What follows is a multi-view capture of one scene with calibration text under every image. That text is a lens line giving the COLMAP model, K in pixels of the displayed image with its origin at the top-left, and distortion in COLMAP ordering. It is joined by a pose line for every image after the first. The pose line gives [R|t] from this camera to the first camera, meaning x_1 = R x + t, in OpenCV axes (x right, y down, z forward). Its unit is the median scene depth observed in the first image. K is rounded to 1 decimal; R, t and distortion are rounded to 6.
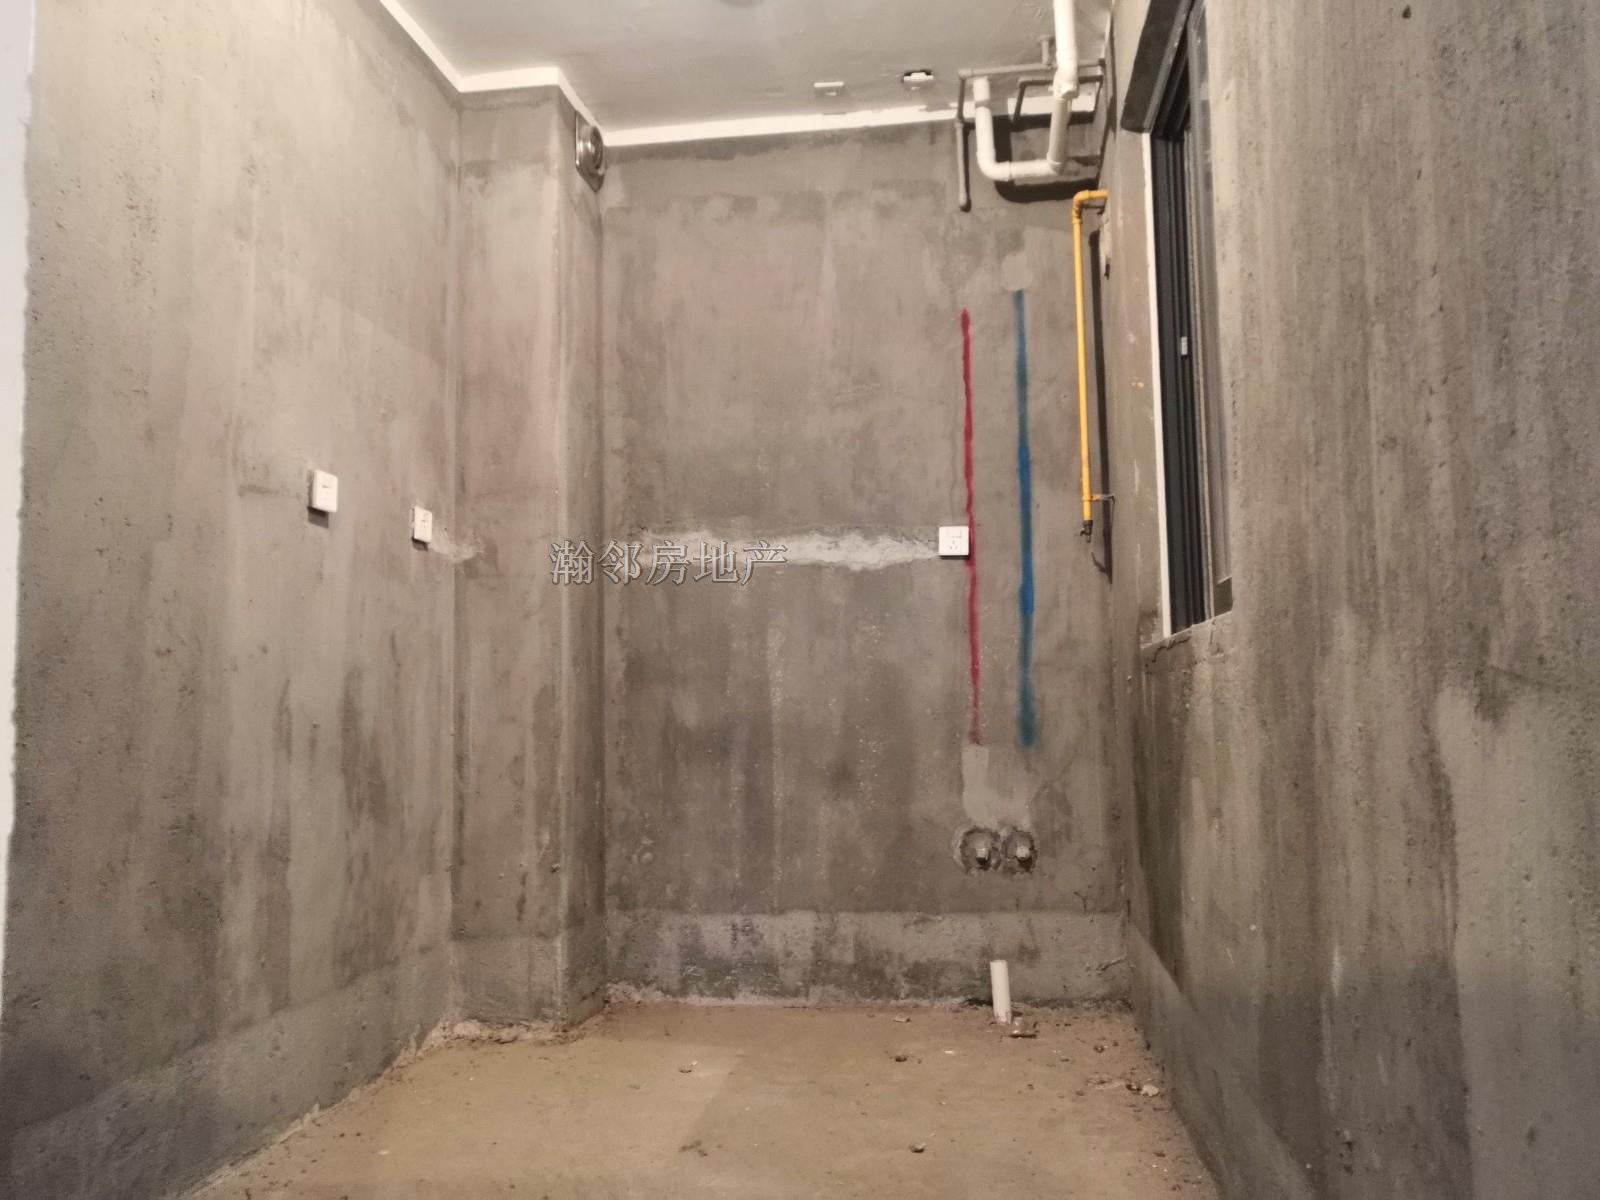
lens RADIAL K [[1238.0, 0, 800.0], [0, 1238.0, 600.0], [0, 0, 1]] dist [0.001943, -0.001519]
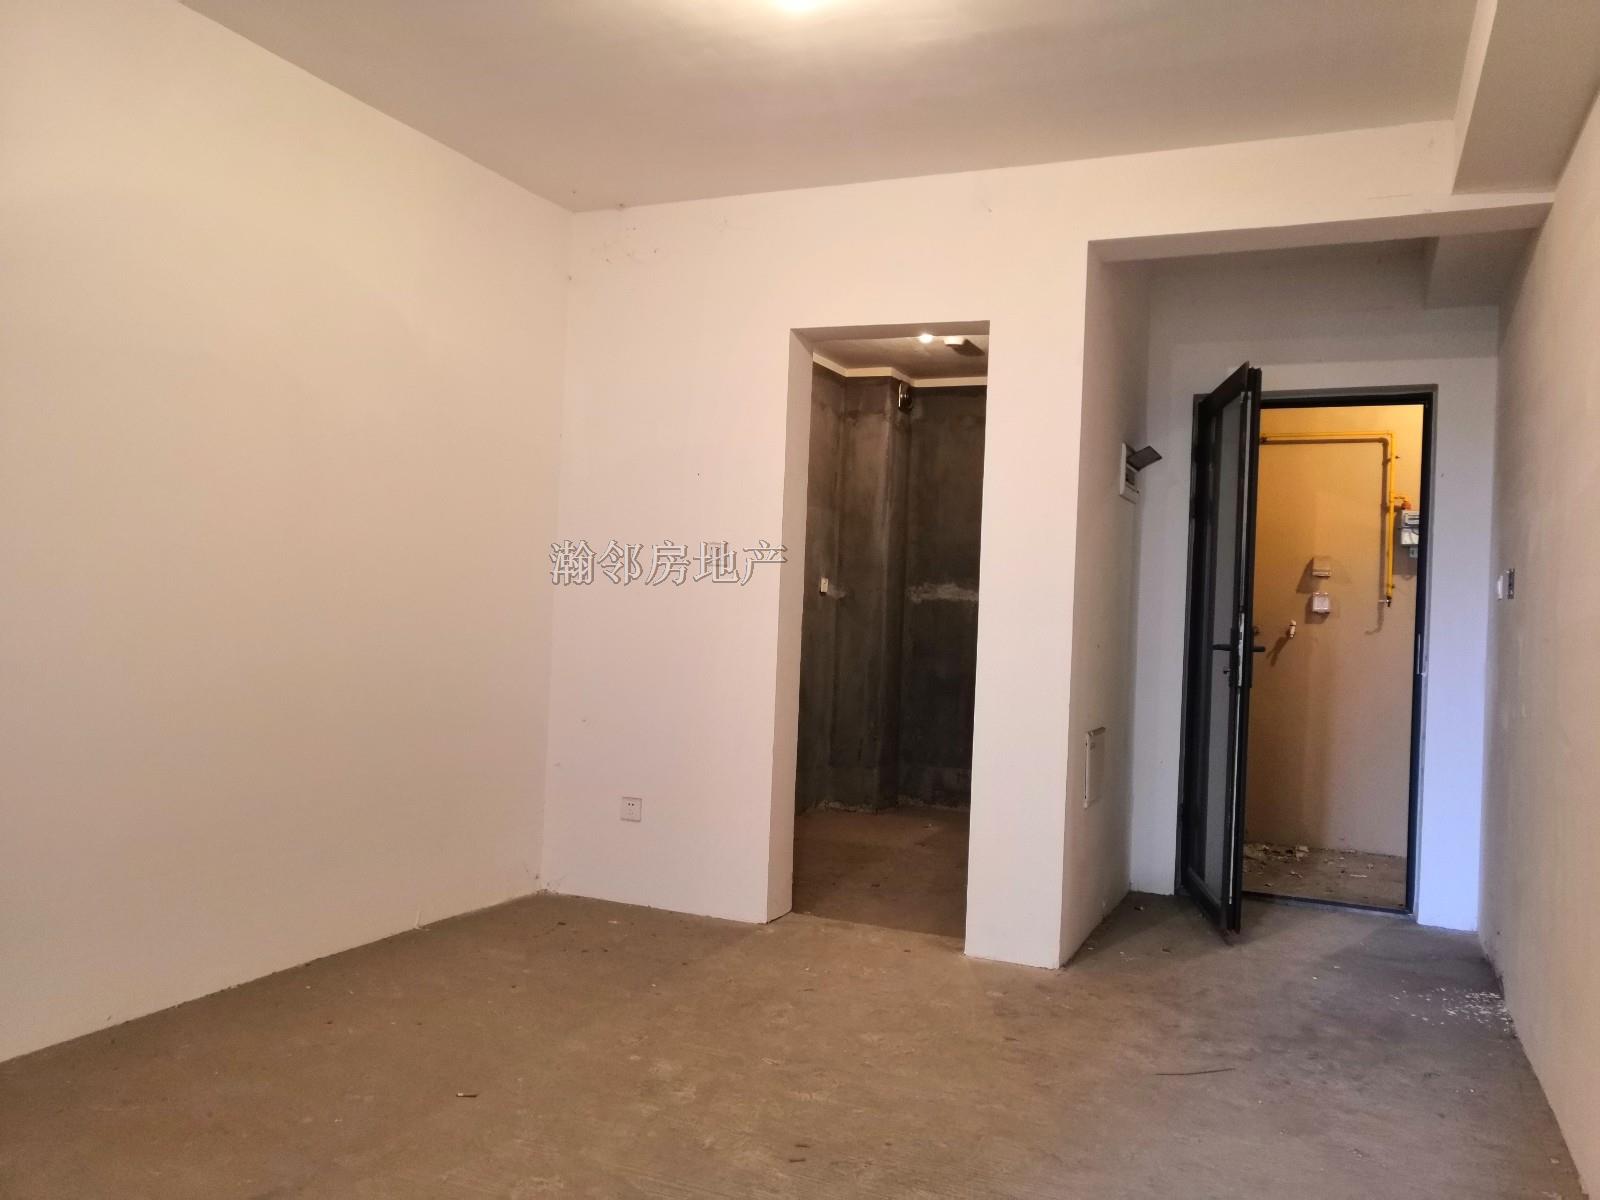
lens RADIAL K [[1238.0, 0, 800.0], [0, 1238.0, 600.0], [0, 0, 1]] dist [0.001943, -0.001519]
pose [[0.961234, 0.053359, -0.270522, 0.253213], [-0.033066, 0.996324, 0.079029, -0.196453], [0.273745, -0.067020, 0.959464, -1.121916]]
